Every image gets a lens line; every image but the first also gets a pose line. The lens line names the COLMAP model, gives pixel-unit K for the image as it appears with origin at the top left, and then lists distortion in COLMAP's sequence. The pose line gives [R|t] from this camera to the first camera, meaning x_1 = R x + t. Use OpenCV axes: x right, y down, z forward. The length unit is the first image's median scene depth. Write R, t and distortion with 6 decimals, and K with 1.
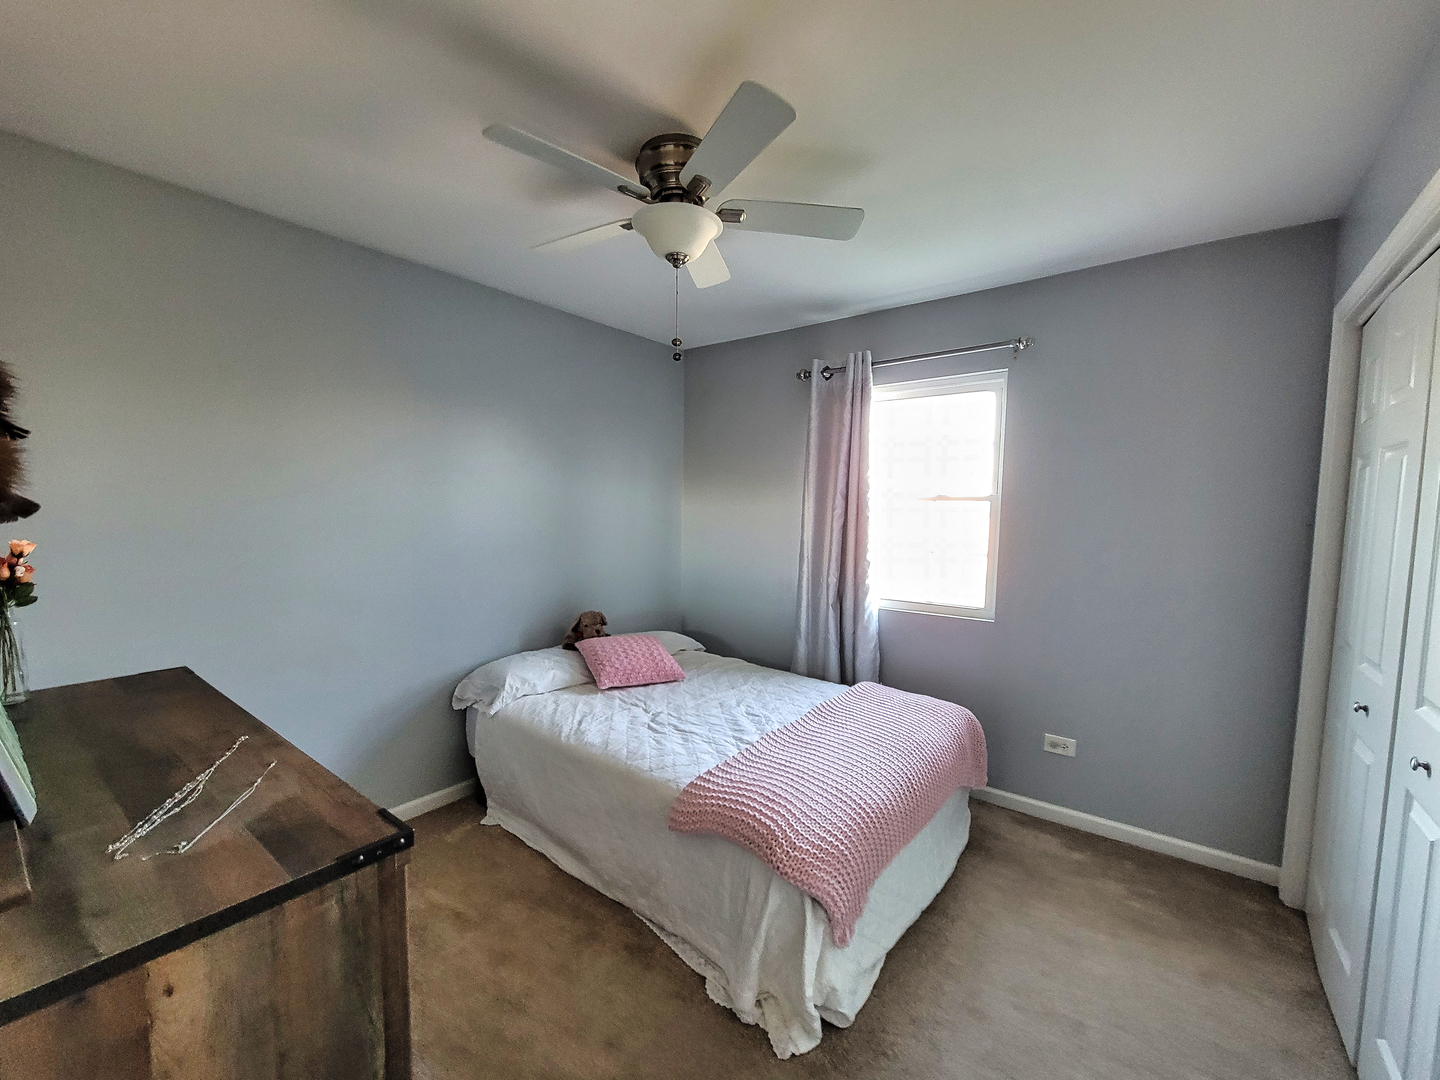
lens RADIAL K [[586.1, 0, 720.6], [0, 586.1, 546.9], [0, 0, 1]] dist [-0.003037, -0.001233]
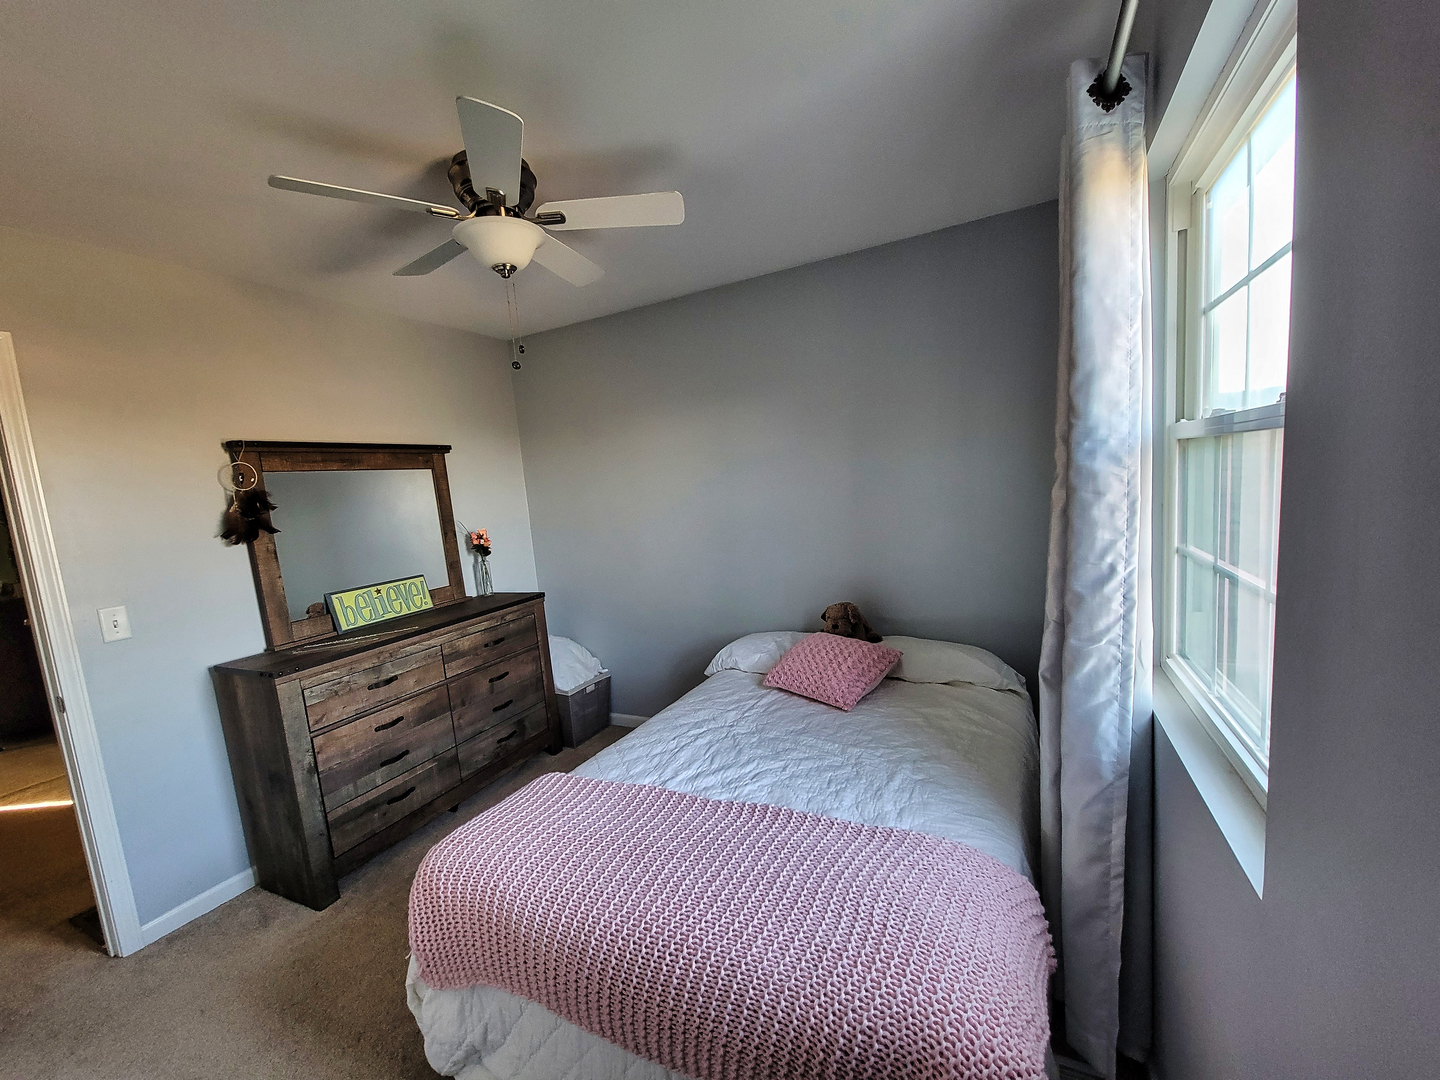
lens RADIAL K [[586.1, 0, 718.7], [0, 586.1, 544.8], [0, 0, 1]] dist [-0.003037, -0.001233]
pose [[0.174960, 0.055834, -0.982991, 0.682827], [0.025782, 0.997789, 0.061264, -0.034765], [0.984238, -0.036062, 0.173133, 0.791360]]
